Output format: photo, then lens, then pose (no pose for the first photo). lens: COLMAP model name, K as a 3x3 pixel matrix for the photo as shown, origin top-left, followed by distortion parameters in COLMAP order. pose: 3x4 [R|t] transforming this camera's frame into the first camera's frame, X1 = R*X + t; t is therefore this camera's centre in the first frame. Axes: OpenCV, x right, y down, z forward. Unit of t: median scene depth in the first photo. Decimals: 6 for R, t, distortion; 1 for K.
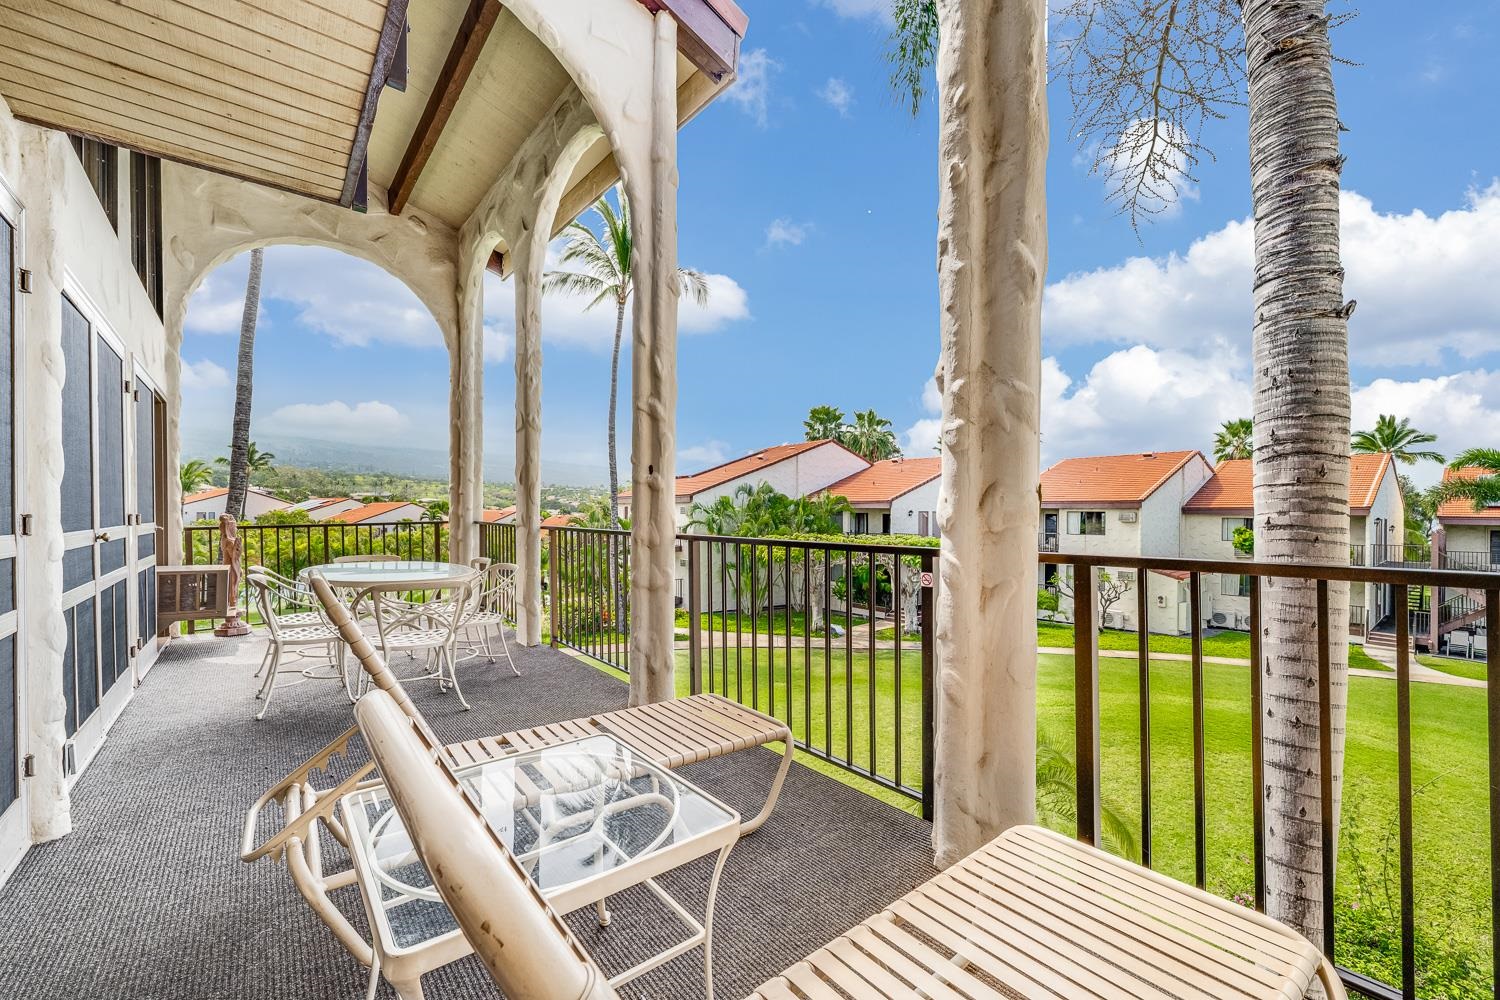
lens RADIAL K [[601.7, 0, 745.5], [0, 601.7, 516.8], [0, 0, 1]] dist [0.000793, 0.000088]
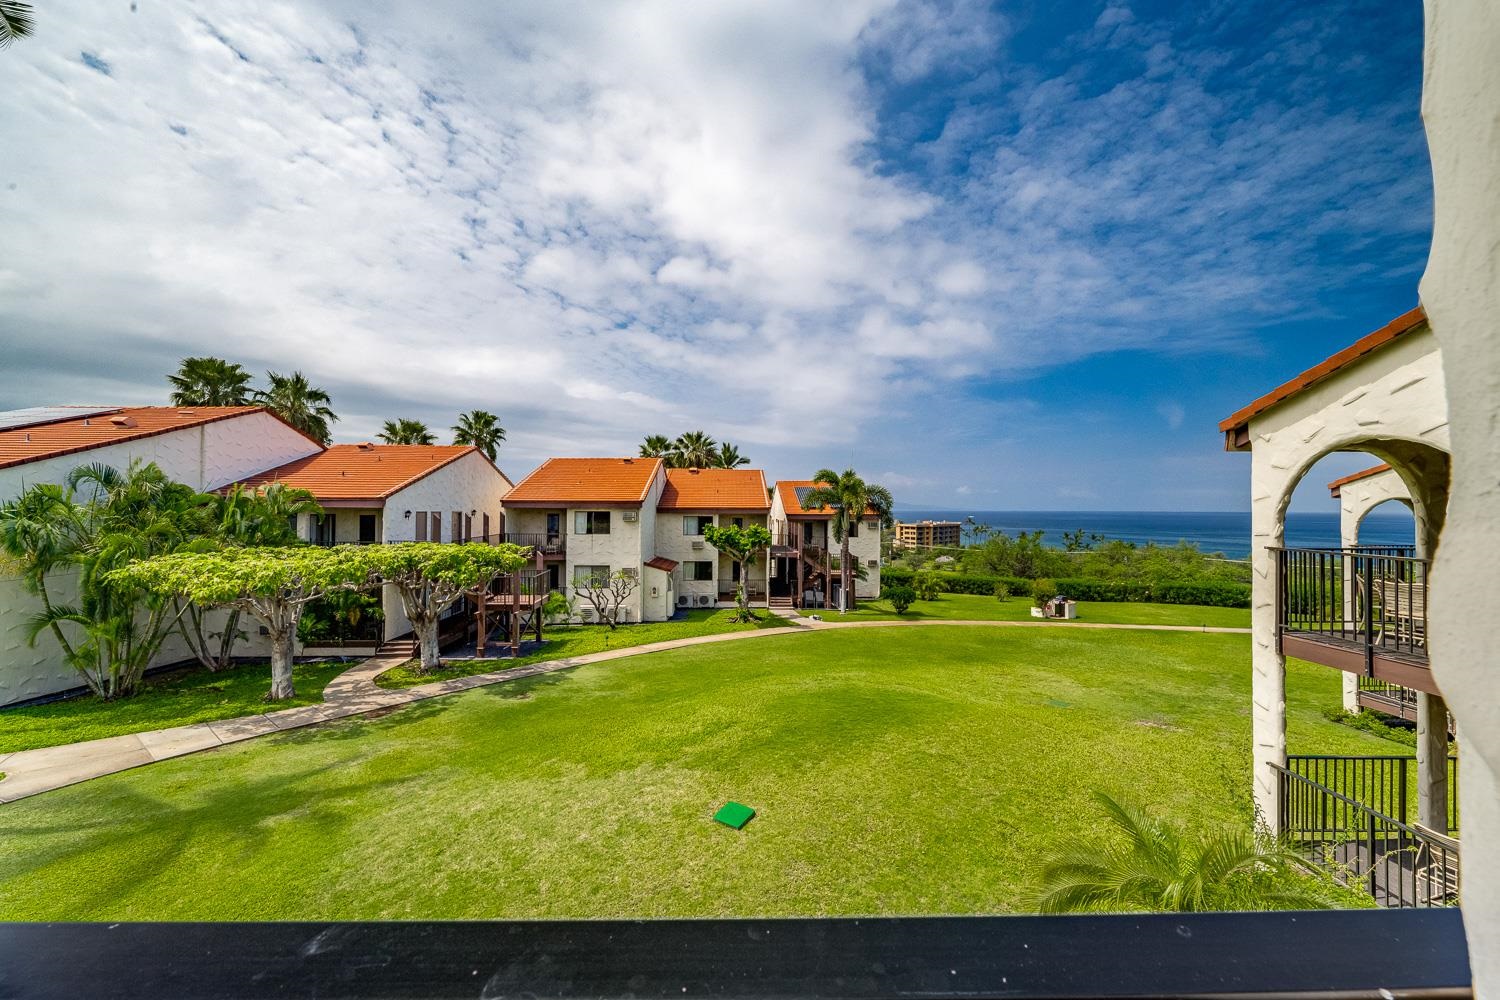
lens RADIAL K [[595.9, 0, 746.1], [0, 595.9, 502.9], [0, 0, 1]] dist [0.000551, -0.000088]
pose [[0.607896, 0.007894, 0.793977, -0.081207], [0.007949, 0.999840, -0.016027, -0.005145], [-0.793977, 0.016054, 0.607736, 0.192348]]
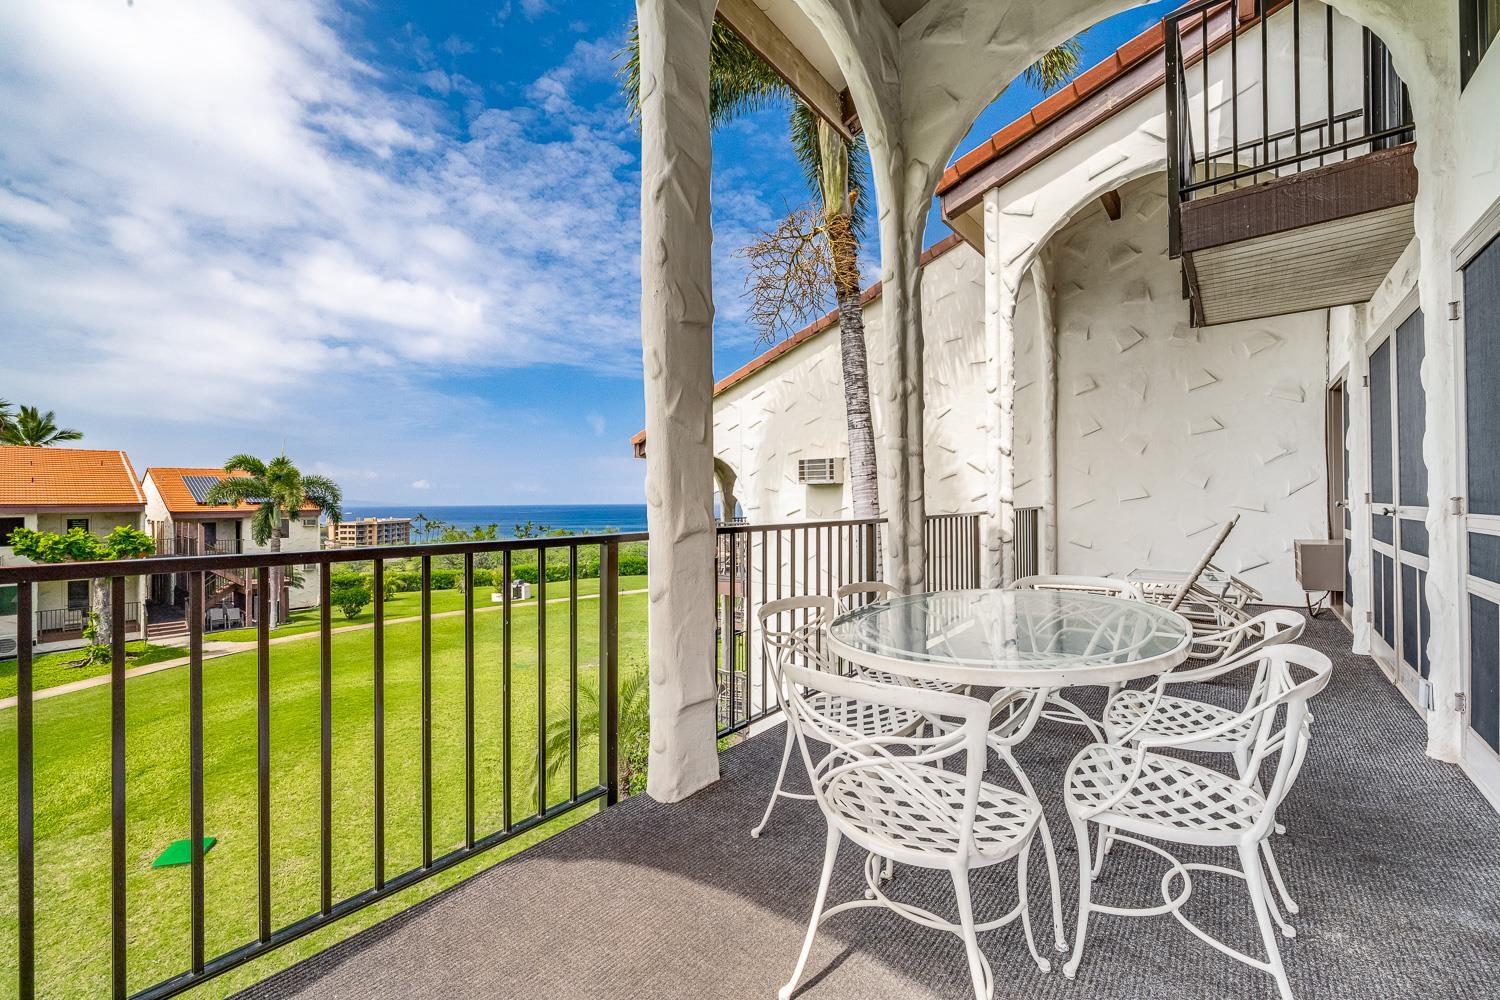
lens RADIAL K [[599.4, 0, 742.9], [0, 599.4, 500.3], [0, 0, 1]] dist [0.001191, 0.000144]
pose [[-0.198720, 0.001992, 0.980054, -0.151356], [0.021586, 0.999764, 0.002345, -0.001533], [-0.979819, 0.021622, -0.198716, 0.192269]]
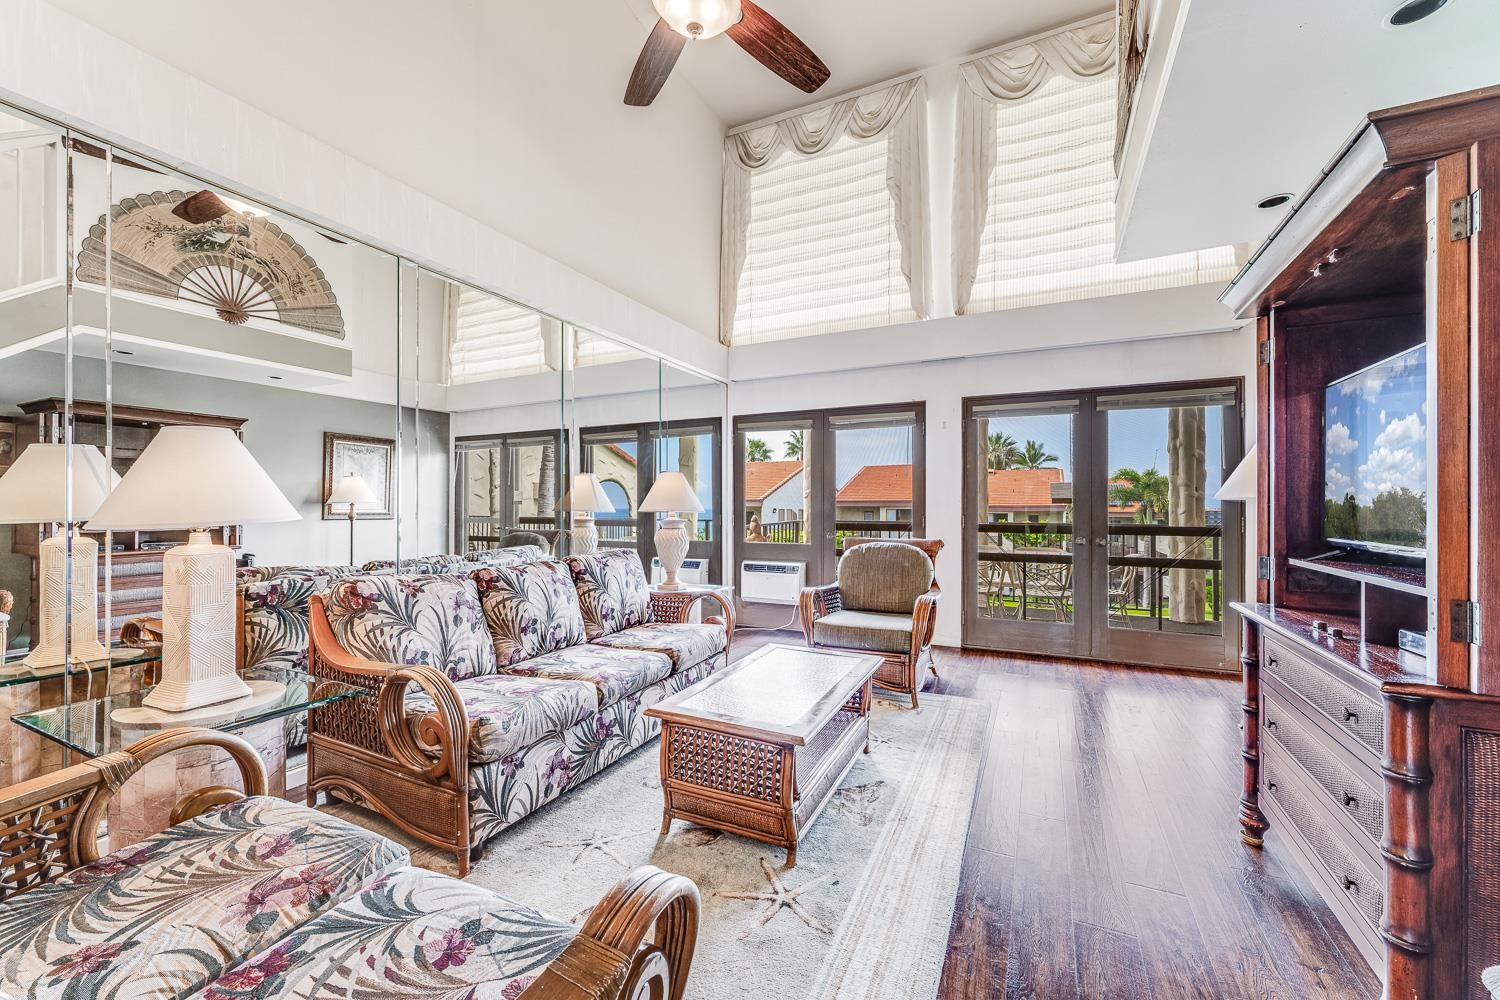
lens RADIAL K [[595.9, 0, 746.1], [0, 595.9, 502.9], [0, 0, 1]] dist [0.000551, -0.000088]
pose [[0.910870, 0.002594, 0.412686, -0.265187], [0.004863, 0.999843, -0.017020, -0.001905], [-0.412665, 0.017510, 0.910714, -0.011076]]
